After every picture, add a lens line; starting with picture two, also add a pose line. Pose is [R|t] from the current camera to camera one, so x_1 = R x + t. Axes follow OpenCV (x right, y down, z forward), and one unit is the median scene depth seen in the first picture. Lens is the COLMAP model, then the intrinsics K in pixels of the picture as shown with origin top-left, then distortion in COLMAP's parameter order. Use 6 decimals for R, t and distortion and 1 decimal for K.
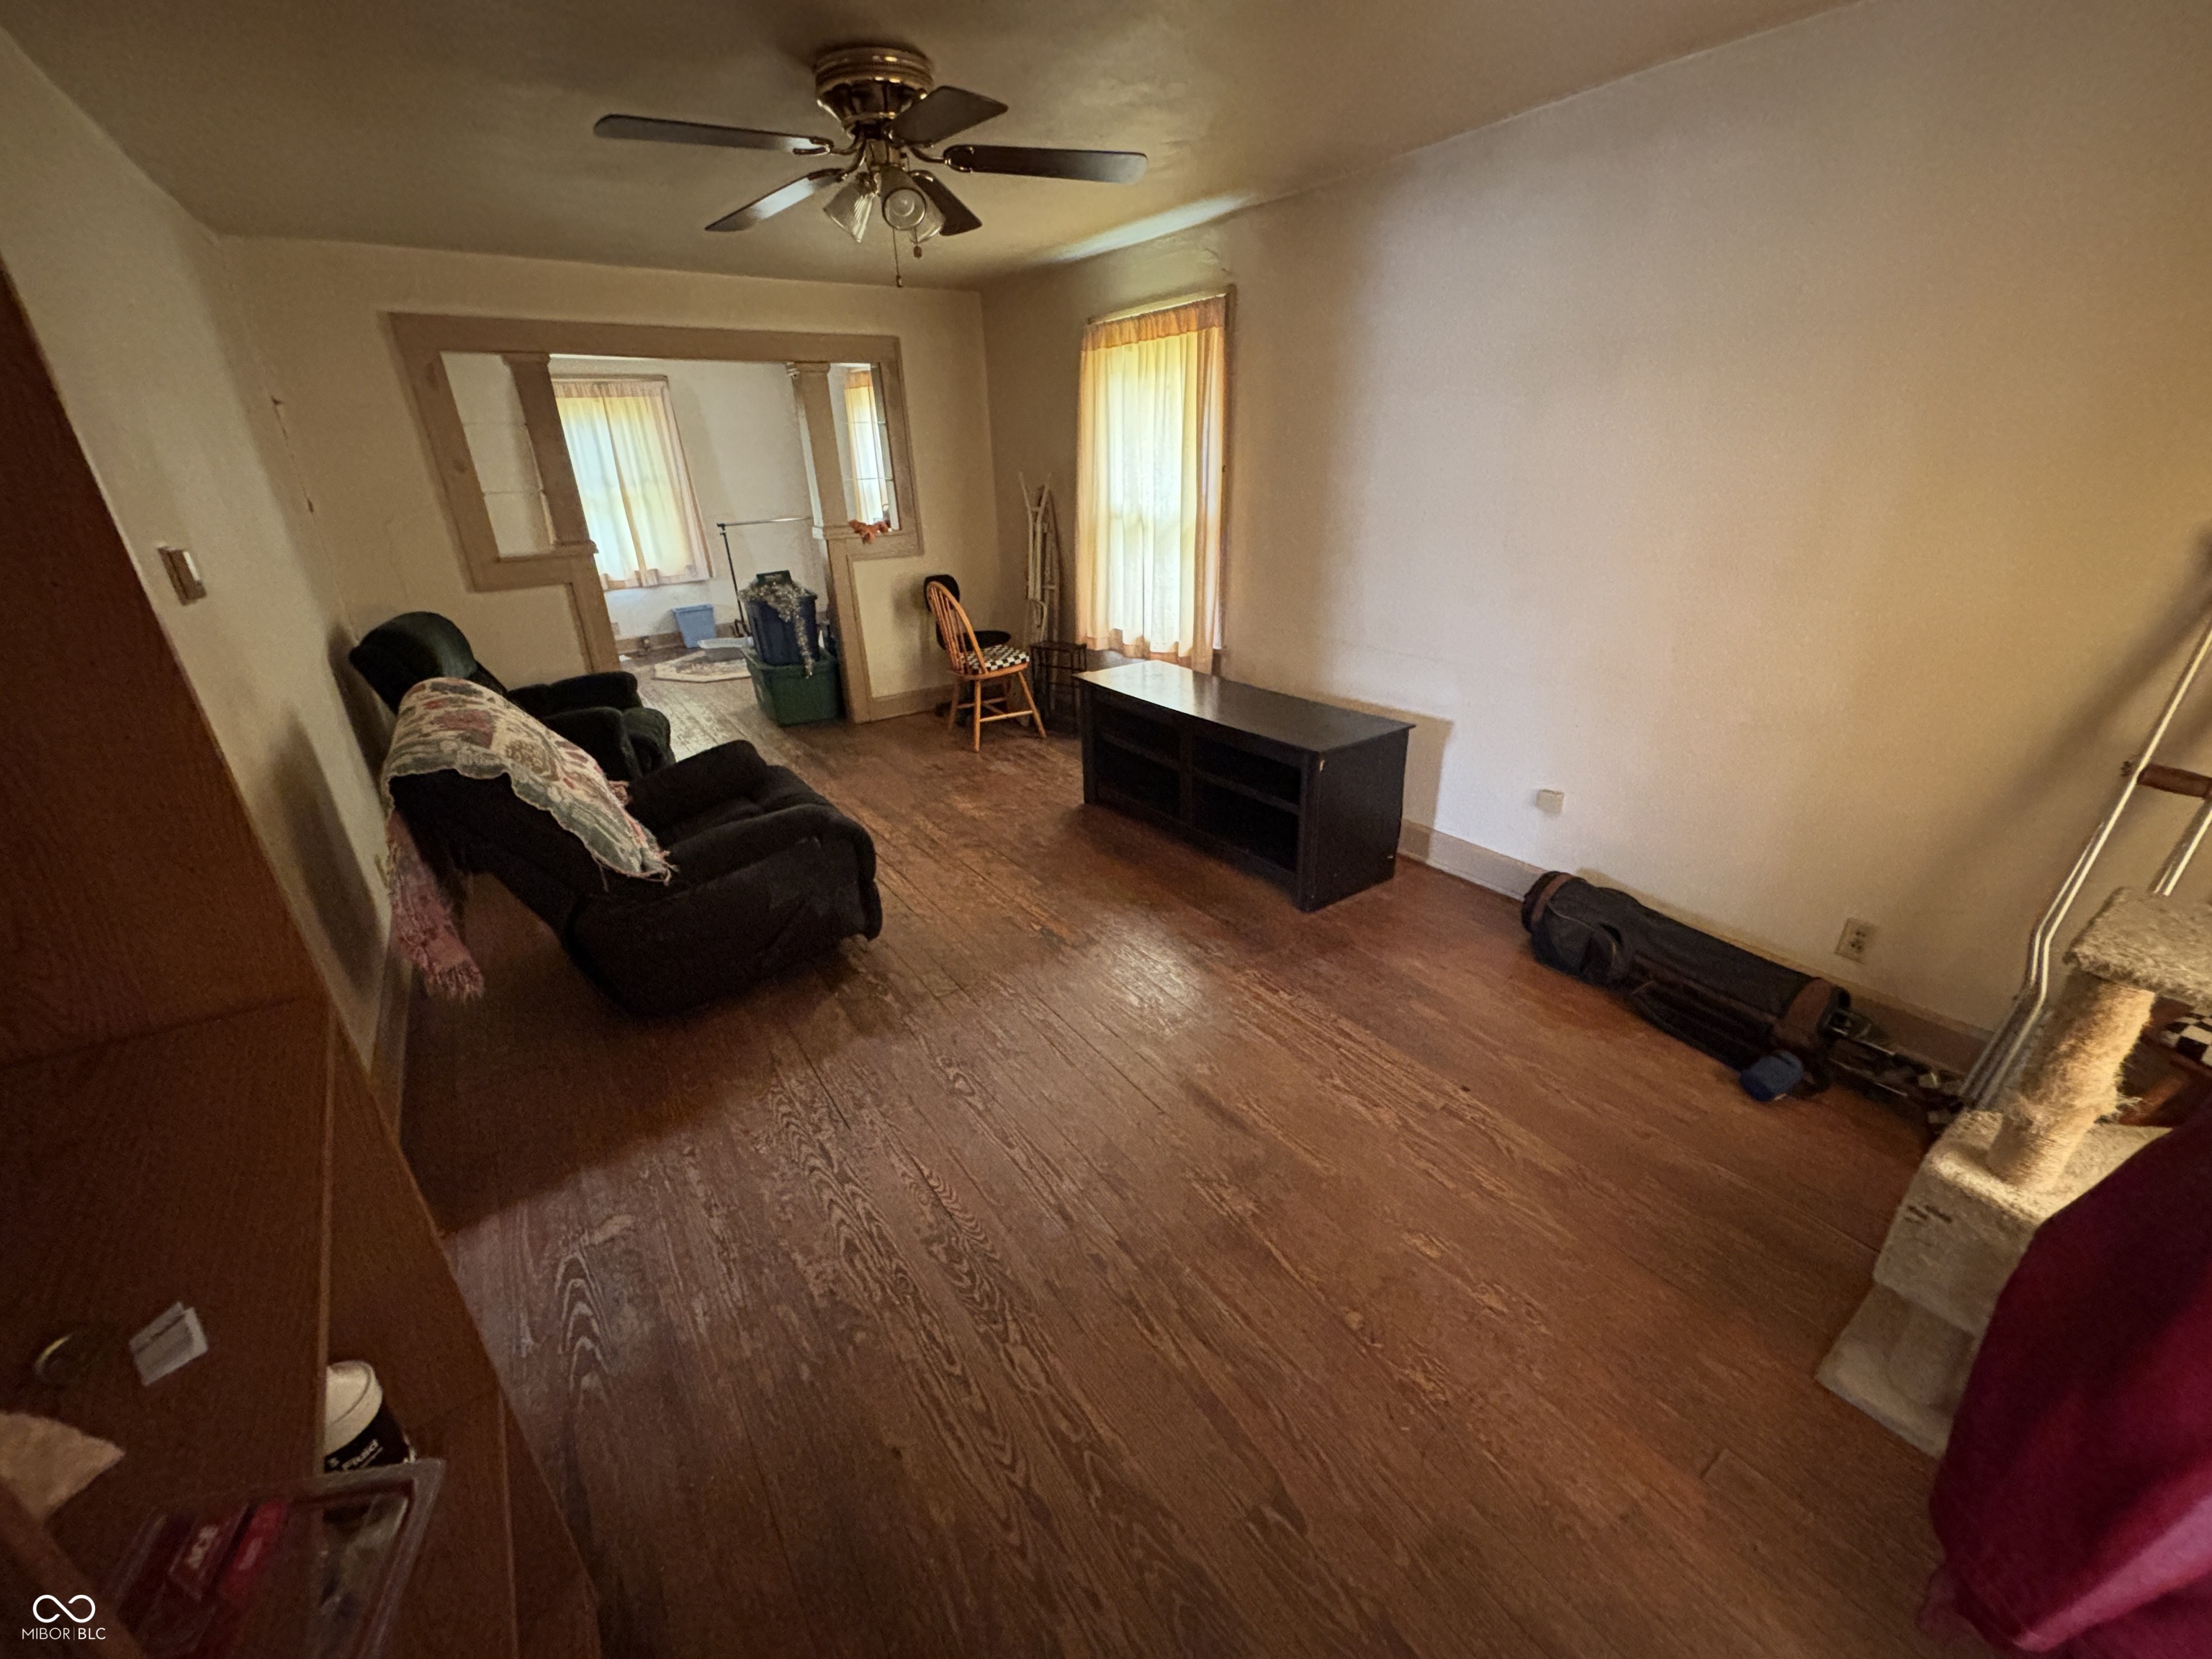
lens RADIAL K [[887.2, 0, 1106.0], [0, 887.2, 829.5], [0, 0, 1]] dist [-0.004396, 0.000162]
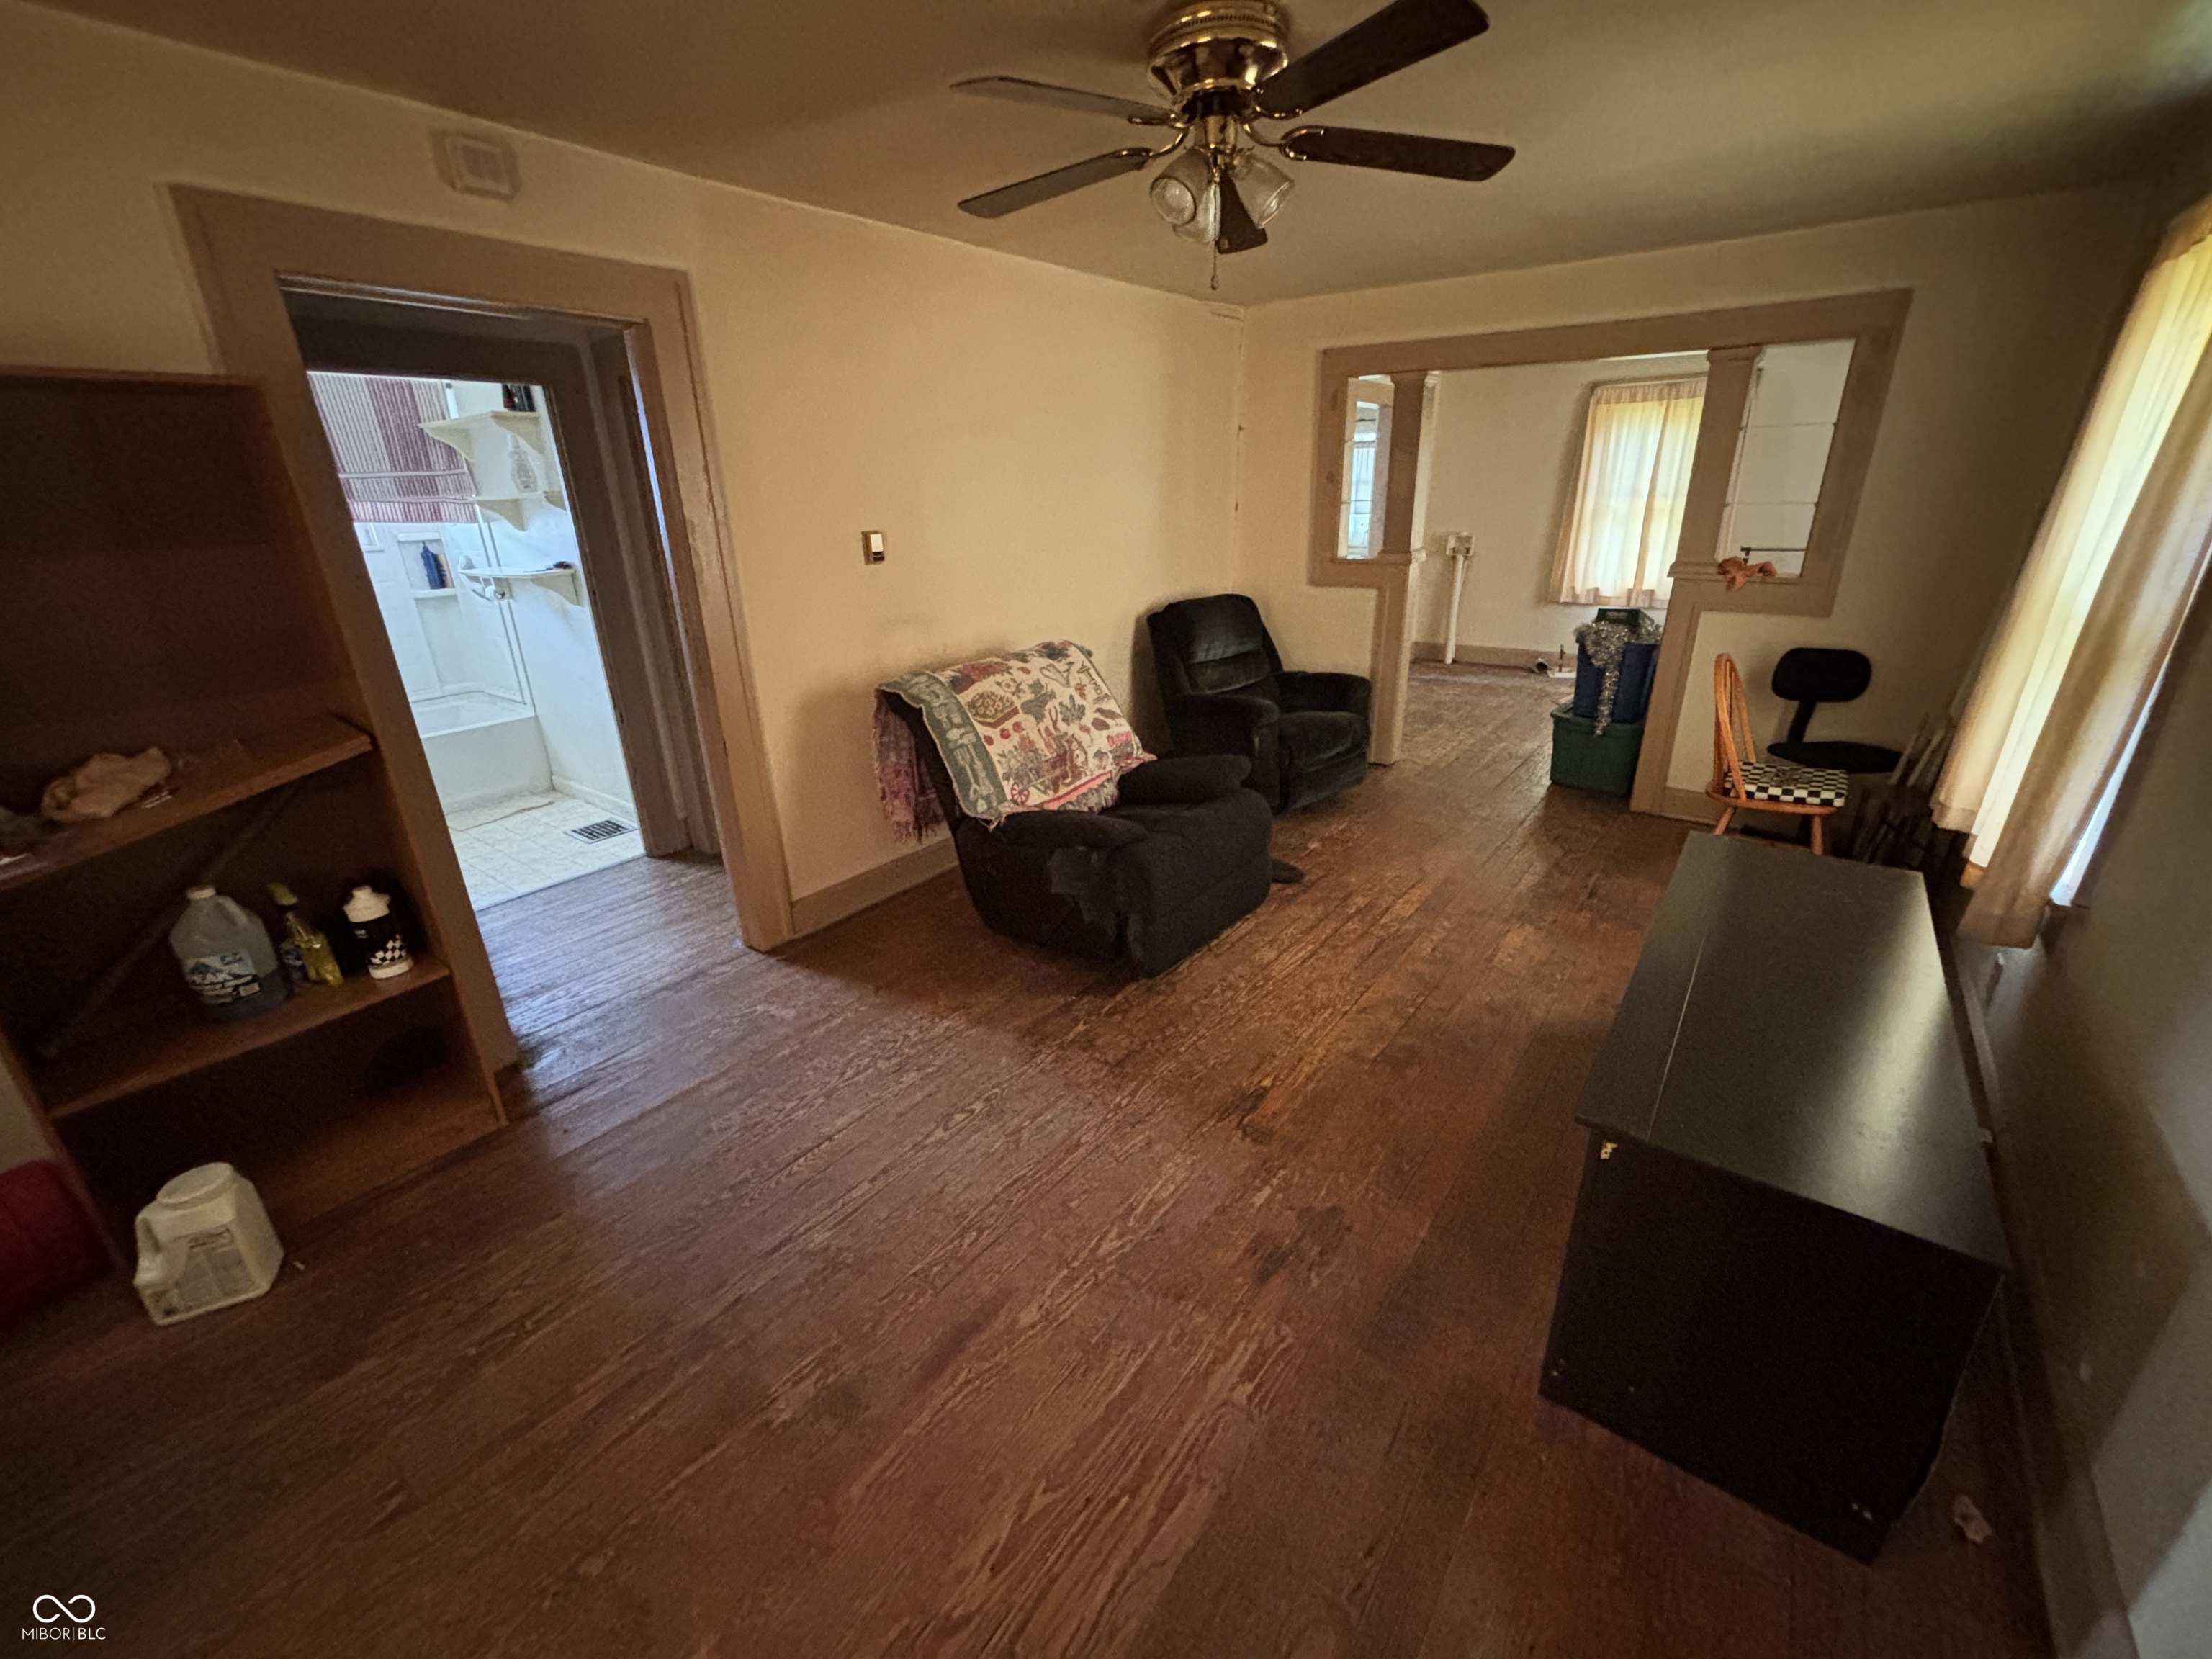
lens RADIAL K [[887.2, 0, 1106.0], [0, 887.2, 829.5], [0, 0, 1]] dist [-0.004396, 0.000162]
pose [[0.305251, 0.363121, -0.880321, 0.366172], [-0.362047, 0.899278, 0.245401, -0.173385], [0.880763, 0.243809, 0.405973, 0.379023]]
